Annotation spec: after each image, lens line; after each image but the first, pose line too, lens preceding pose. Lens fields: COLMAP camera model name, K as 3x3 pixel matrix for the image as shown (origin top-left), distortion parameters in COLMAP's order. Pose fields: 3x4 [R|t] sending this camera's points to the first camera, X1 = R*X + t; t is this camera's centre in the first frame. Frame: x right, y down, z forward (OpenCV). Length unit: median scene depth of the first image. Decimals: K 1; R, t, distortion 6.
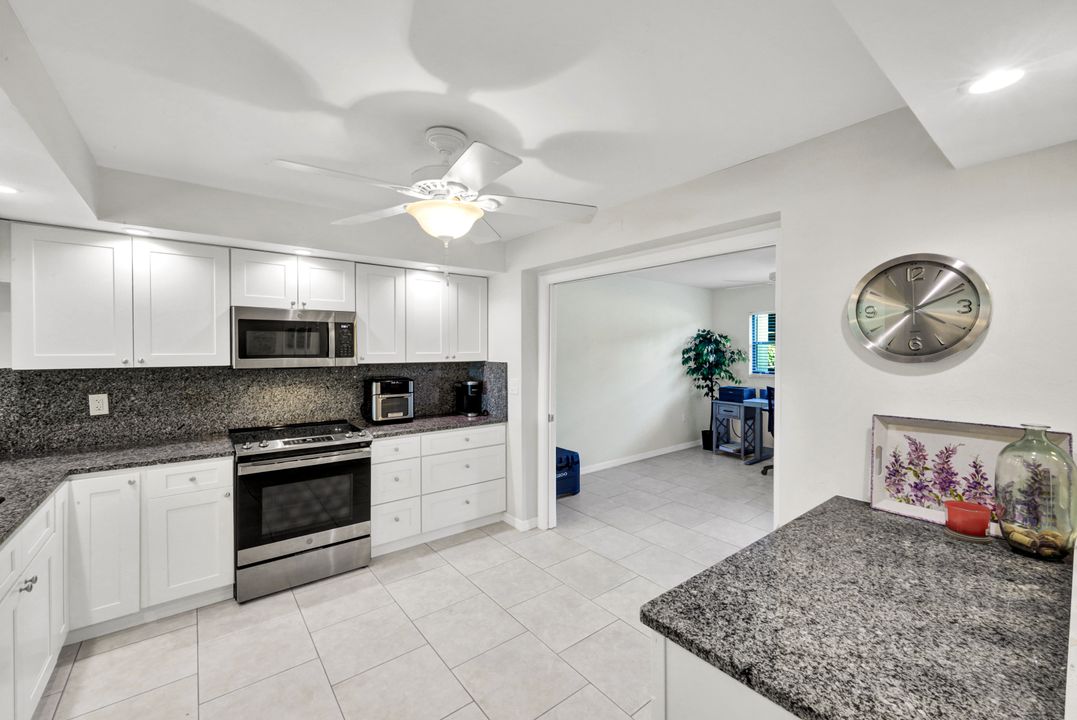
lens RADIAL K [[444.2, 0, 544.8], [0, 444.2, 355.7], [0, 0, 1]] dist [-0.001276, 0.000494]
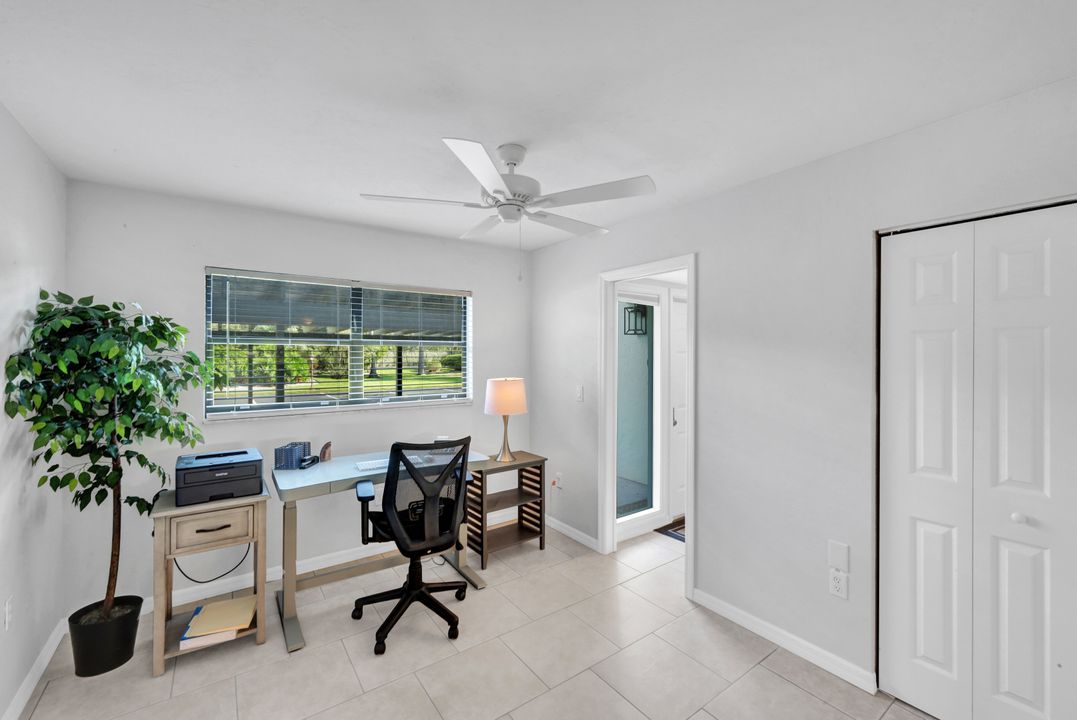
lens RADIAL K [[444.2, 0, 536.8], [0, 444.2, 337.3], [0, 0, 1]] dist [-0.001276, 0.000494]
pose [[0.050200, 0.024601, 0.998436, 0.132663], [0.020073, 0.999470, -0.025635, -0.026126], [-0.998537, 0.021328, 0.049679, 1.381013]]
